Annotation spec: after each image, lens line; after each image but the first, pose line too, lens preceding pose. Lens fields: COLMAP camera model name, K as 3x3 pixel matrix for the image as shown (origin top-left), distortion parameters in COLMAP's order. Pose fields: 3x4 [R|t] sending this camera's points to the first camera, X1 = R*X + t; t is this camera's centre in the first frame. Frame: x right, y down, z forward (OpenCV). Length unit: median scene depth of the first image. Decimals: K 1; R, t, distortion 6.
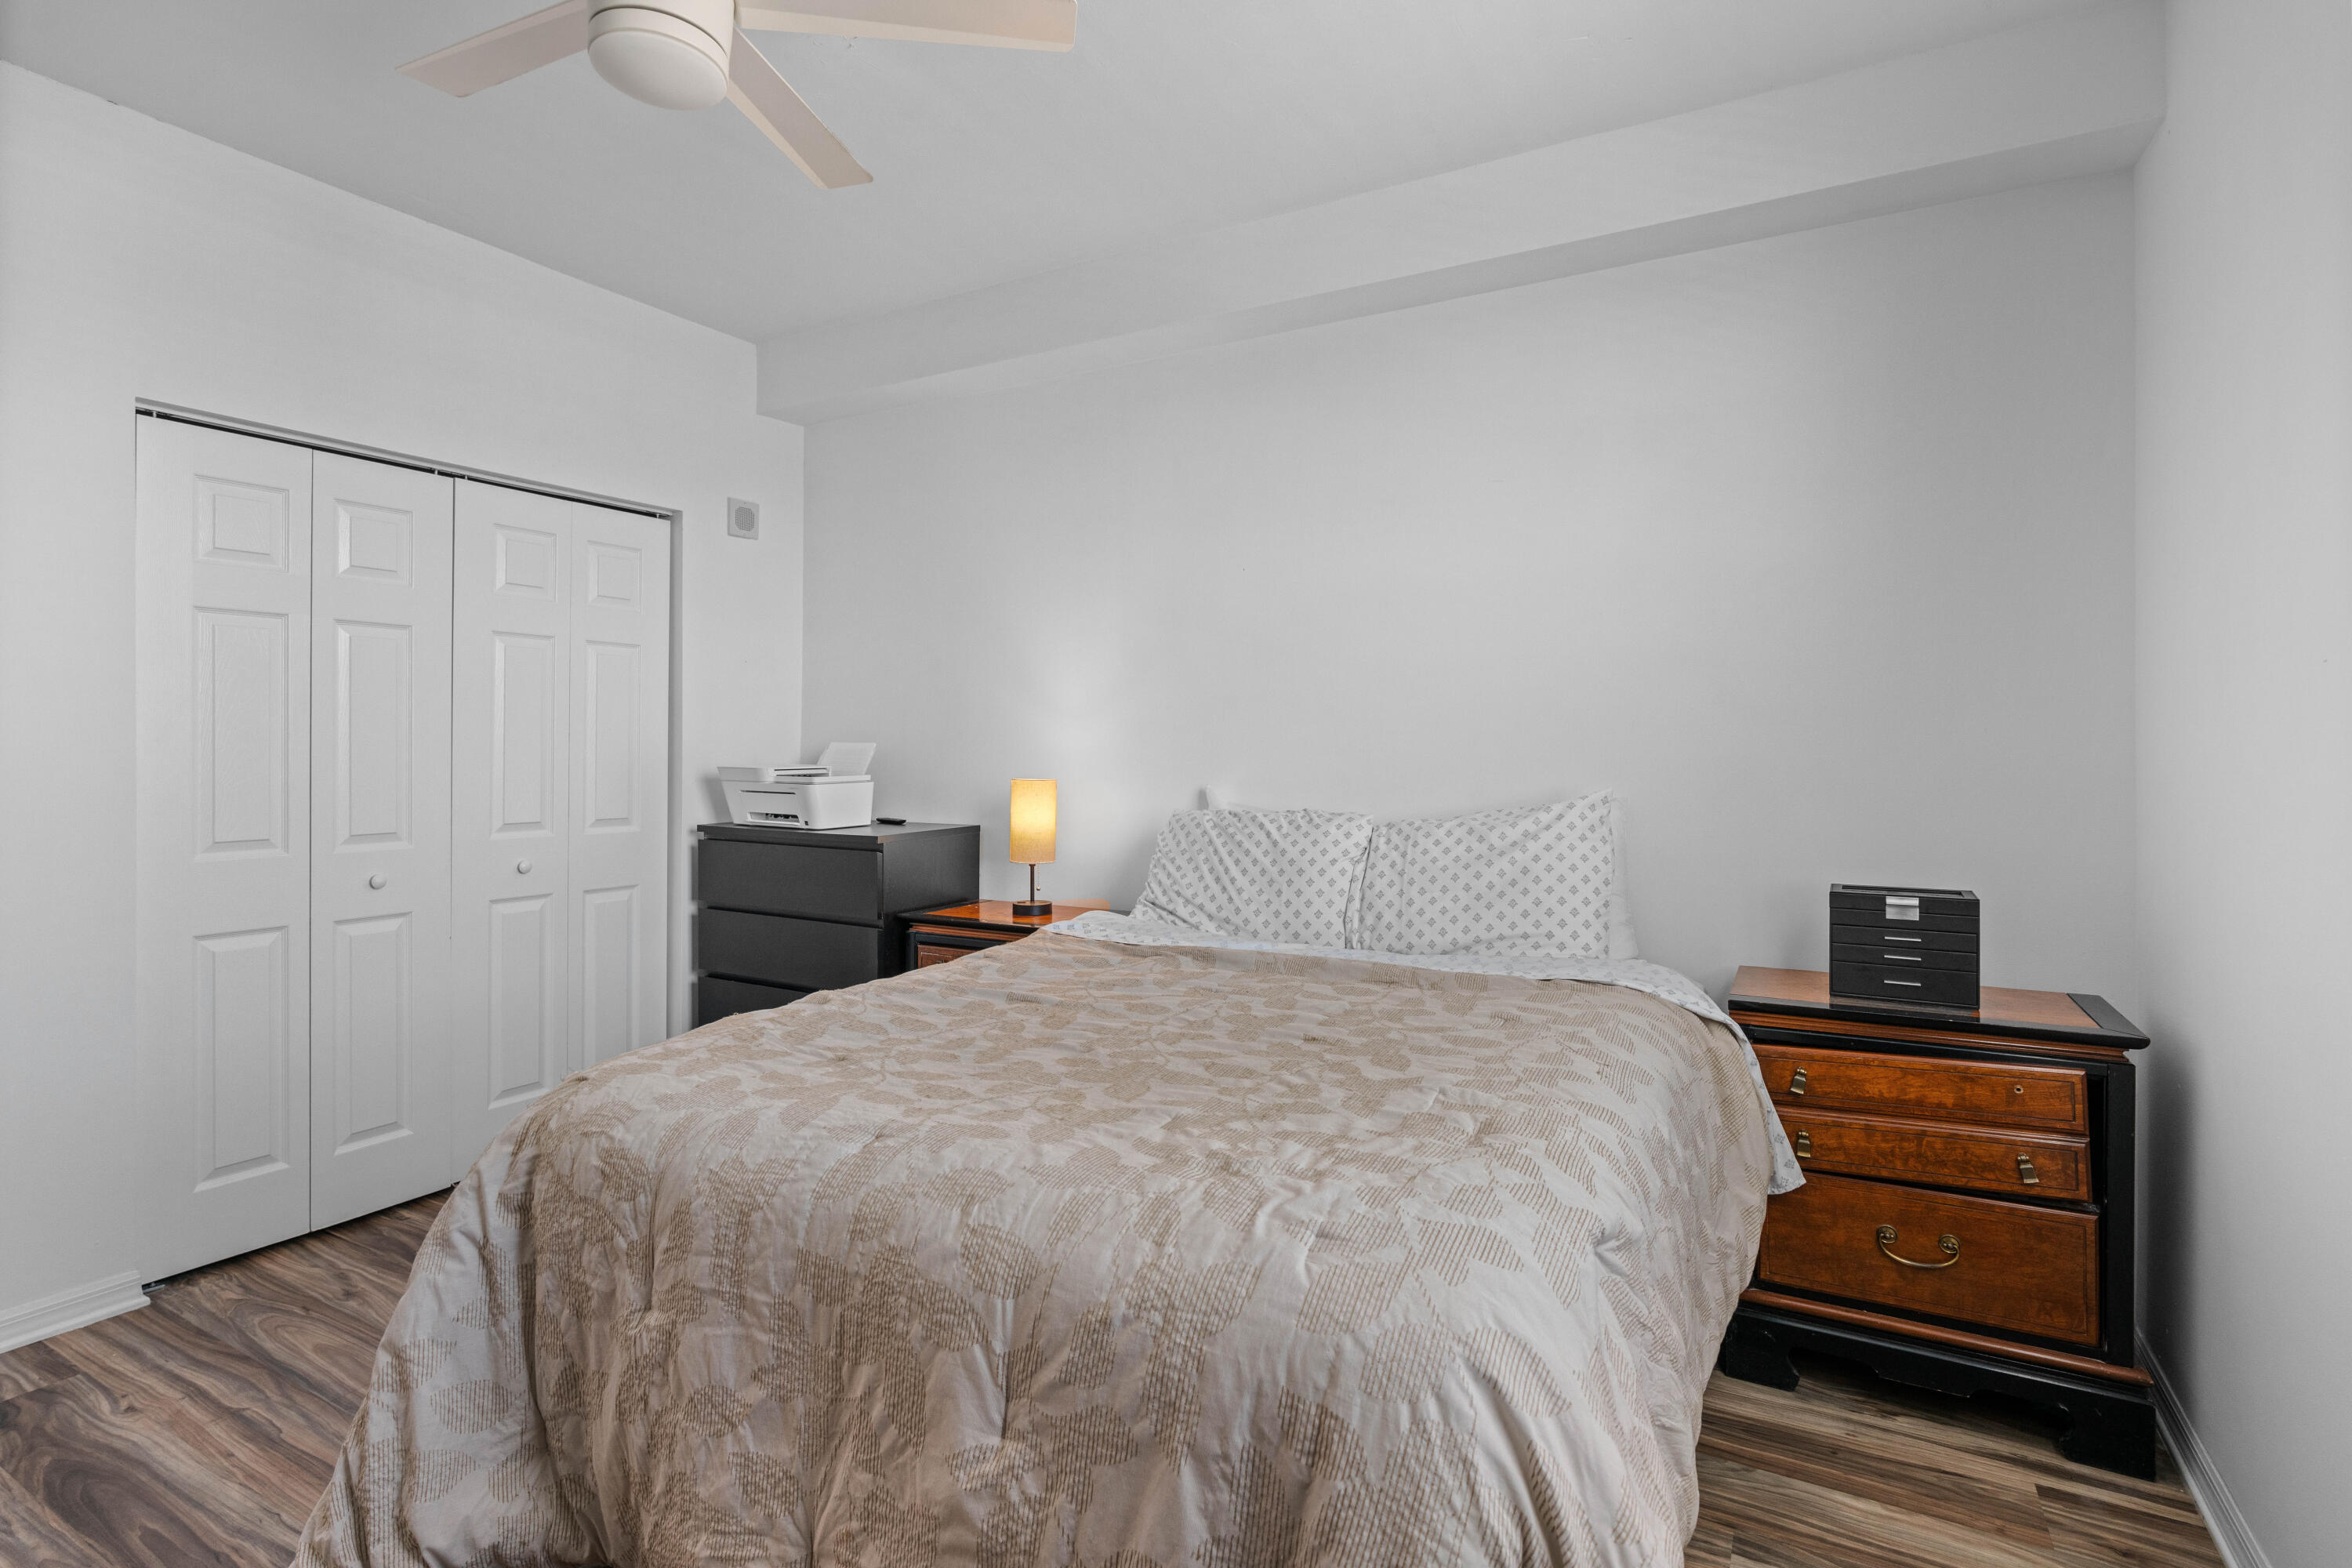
lens RADIAL K [[1141.5, 0, 1176.3], [0, 1141.5, 772.1], [0, 0, 1]] dist [-0.016131, -0.000101]
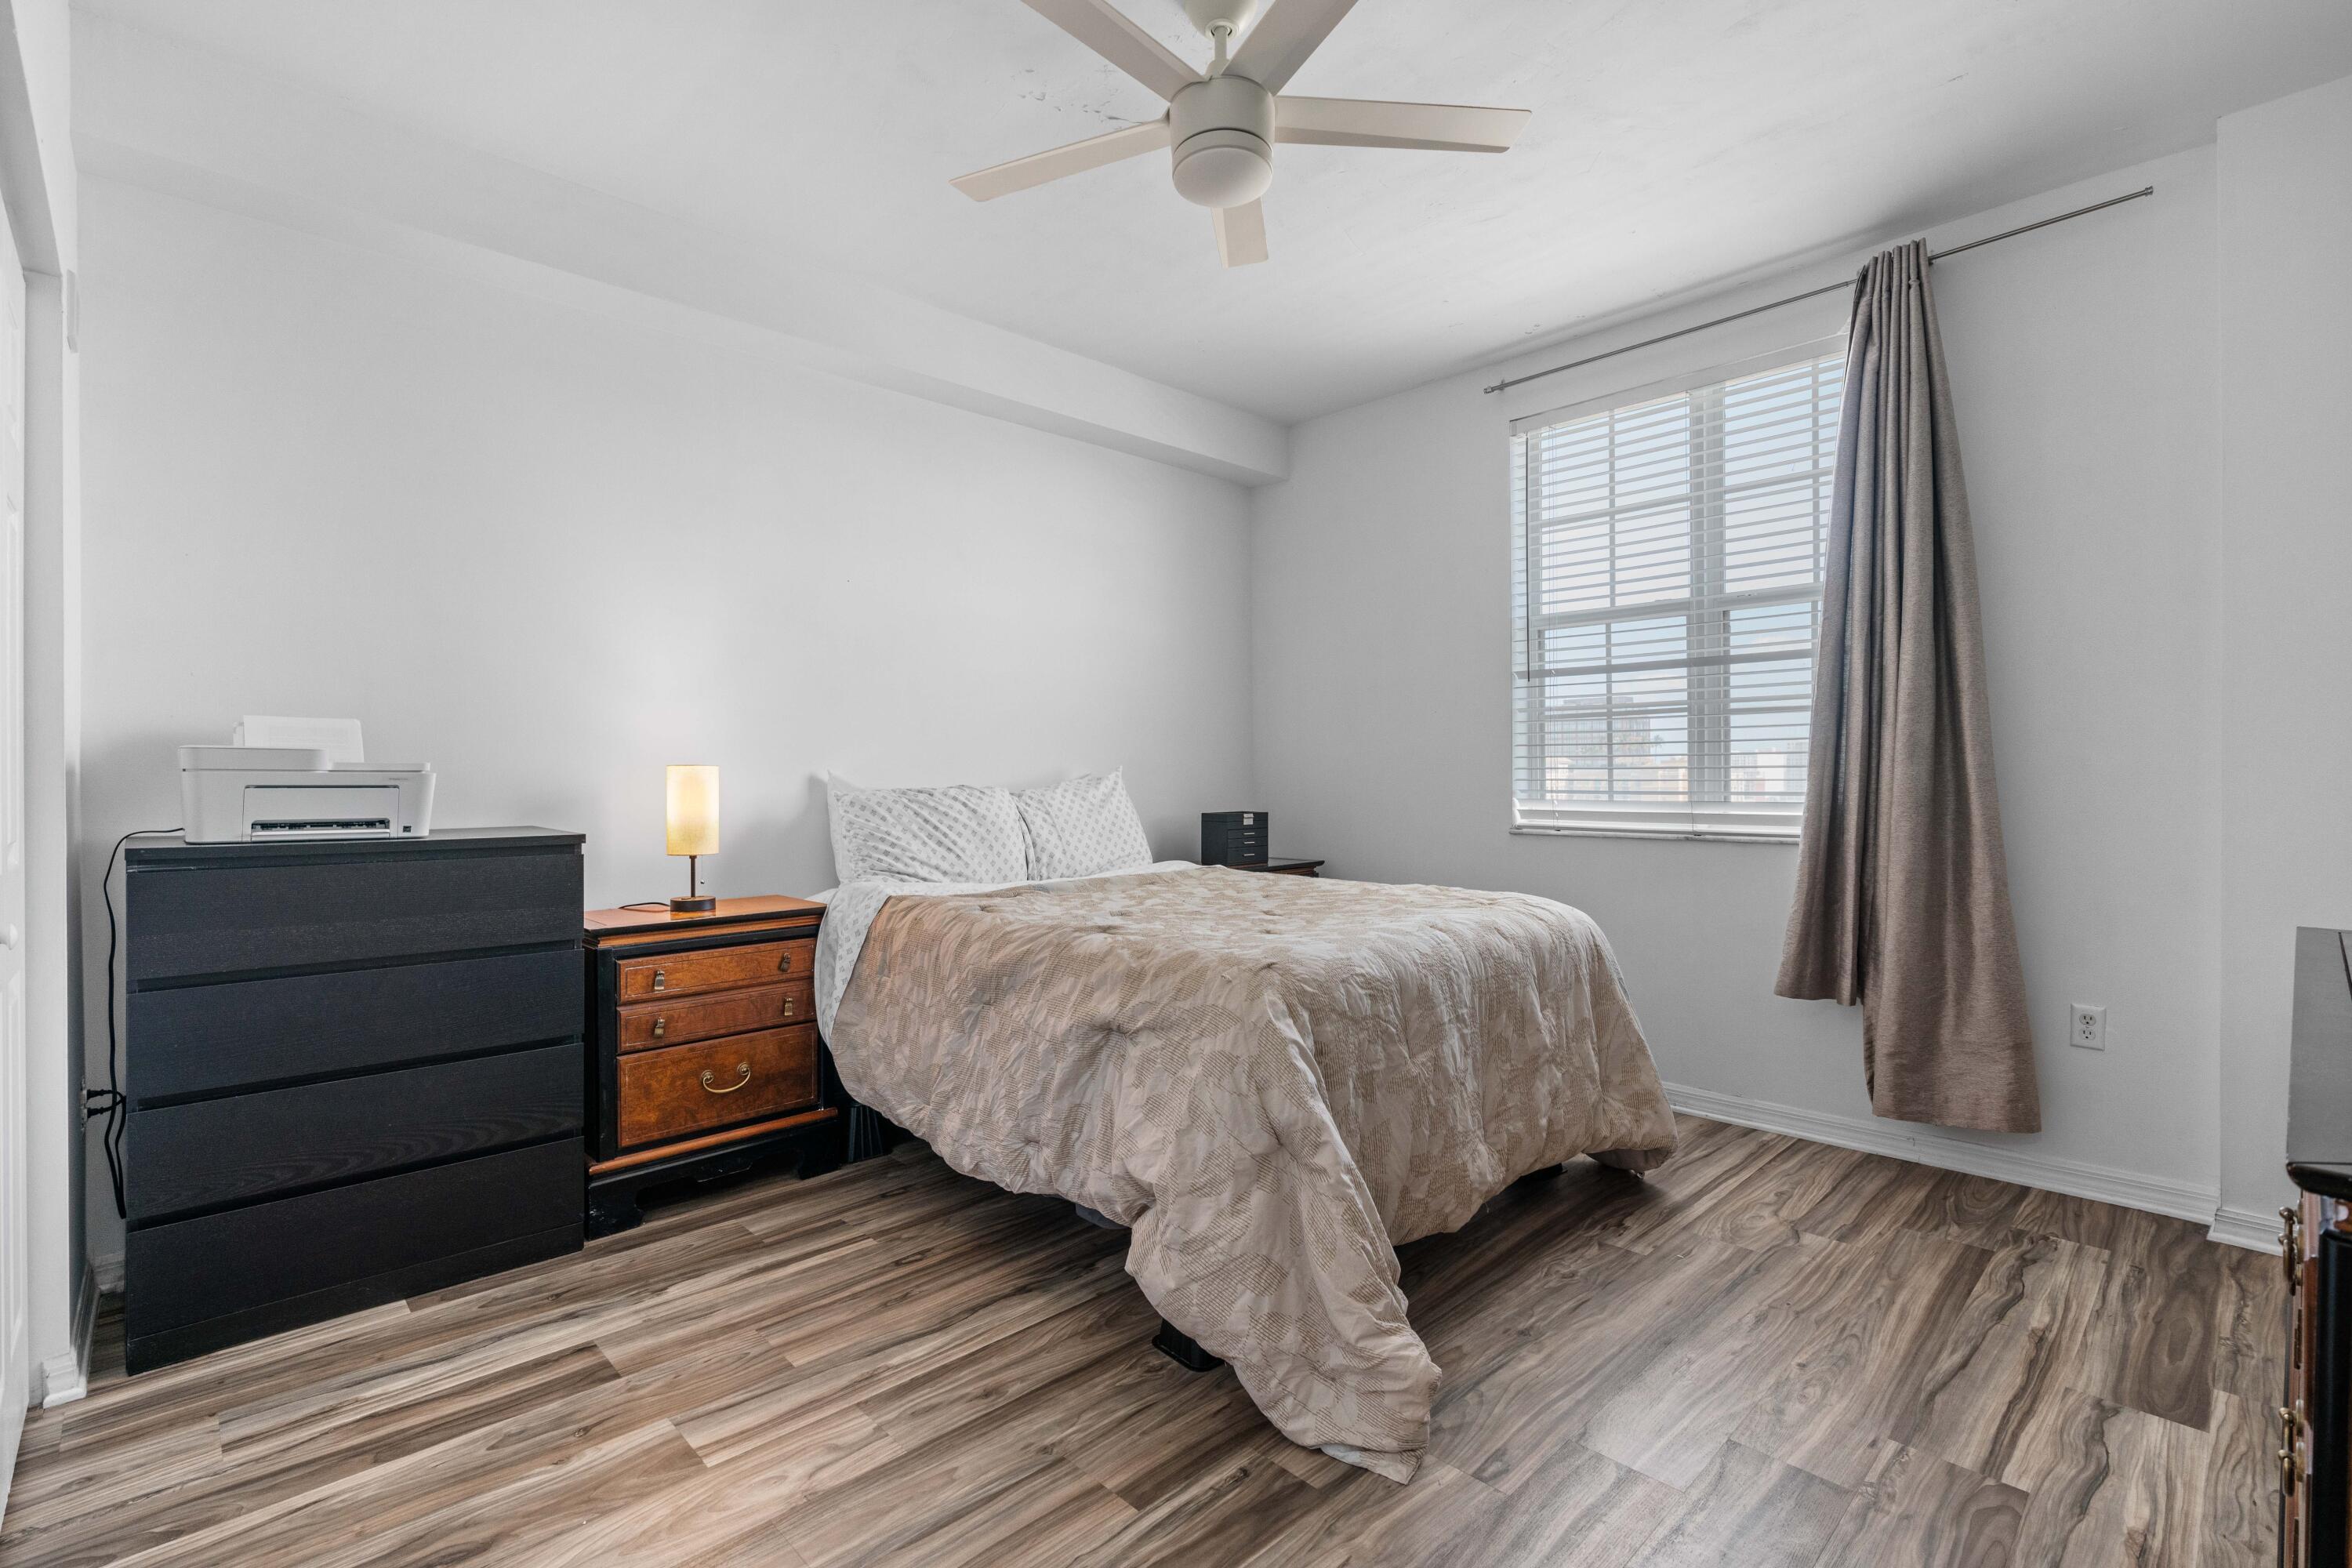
lens RADIAL K [[1068.3, 0, 1174.9], [0, 1068.3, 778.7], [0, 0, 1]] dist [-0.000065, 0.000010]
pose [[0.269427, -0.012857, 0.962935, -1.025738], [0.011116, 0.999886, 0.010240, 0.013854], [-0.962957, 0.007945, 0.269539, 0.437700]]
